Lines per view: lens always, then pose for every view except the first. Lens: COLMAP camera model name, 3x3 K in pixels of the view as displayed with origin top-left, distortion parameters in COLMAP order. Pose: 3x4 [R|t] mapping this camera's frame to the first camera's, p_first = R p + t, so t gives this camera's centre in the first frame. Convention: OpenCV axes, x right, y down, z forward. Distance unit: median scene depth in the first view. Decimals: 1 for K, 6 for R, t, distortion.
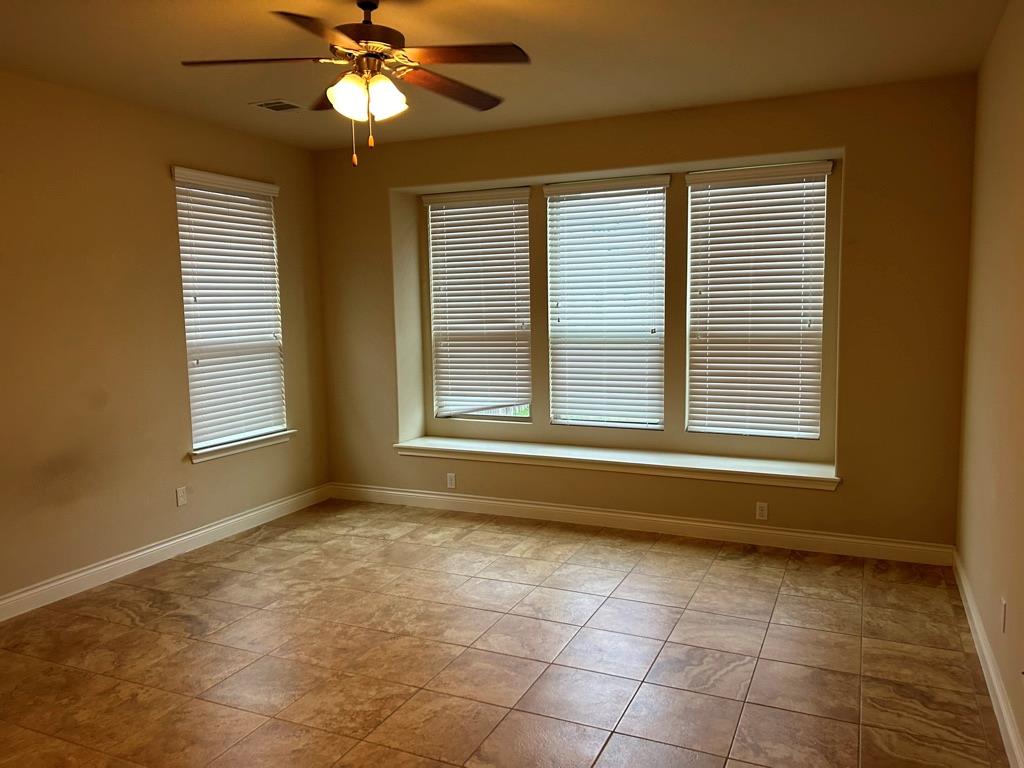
lens RADIAL K [[757.8, 0, 513.9], [0, 757.8, 380.0], [0, 0, 1]] dist [0.016216, -0.003178]
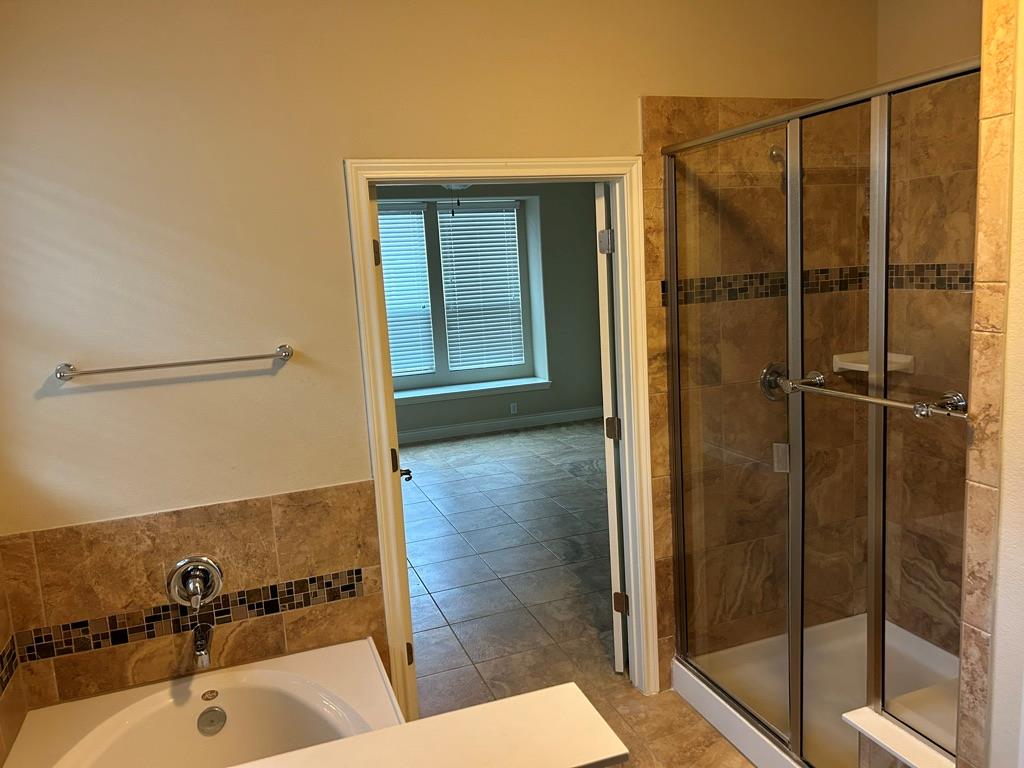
lens RADIAL K [[757.8, 0, 513.9], [0, 757.8, 380.0], [0, 0, 1]] dist [0.016216, -0.003178]
pose [[0.701877, -0.128589, 0.700595, -0.775340], [0.115069, 0.991120, 0.066634, -0.002083], [-0.702942, 0.033848, 0.710441, -0.181065]]
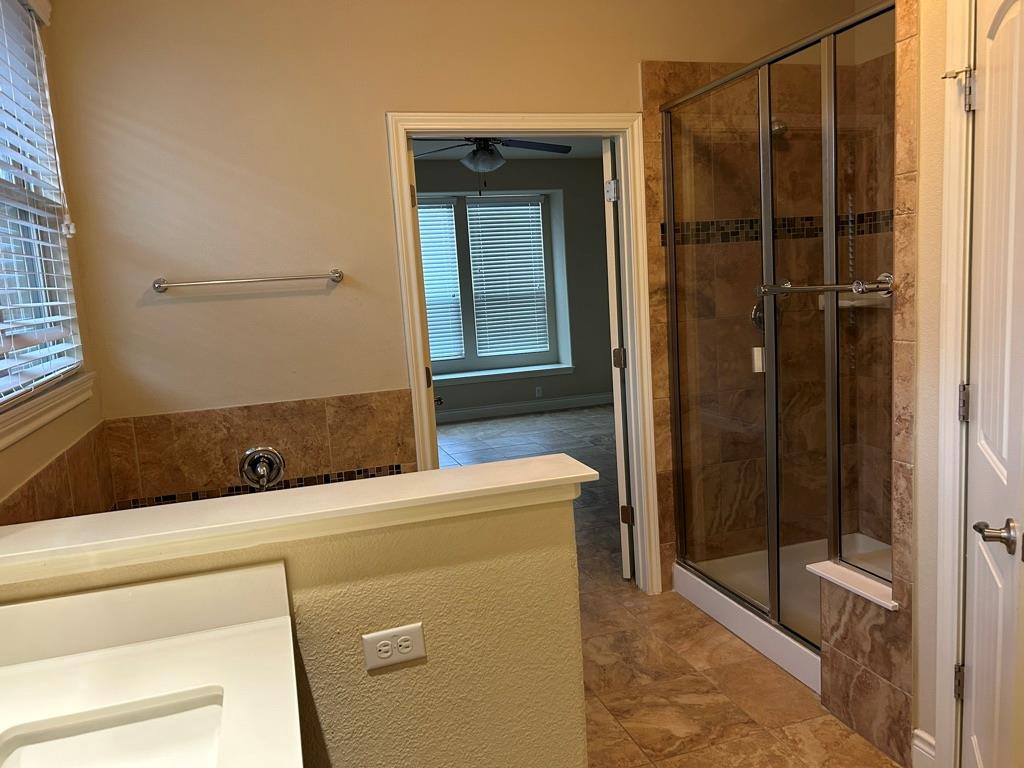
lens RADIAL K [[756.1, 0, 512.0], [0, 756.1, 384.0], [0, 0, 1]] dist [0.022331, -0.001978]
pose [[0.730178, -0.117156, 0.673137, -0.831522], [0.117445, 0.992047, 0.045264, 0.061903], [-0.673087, 0.046006, 0.738131, -0.239948]]
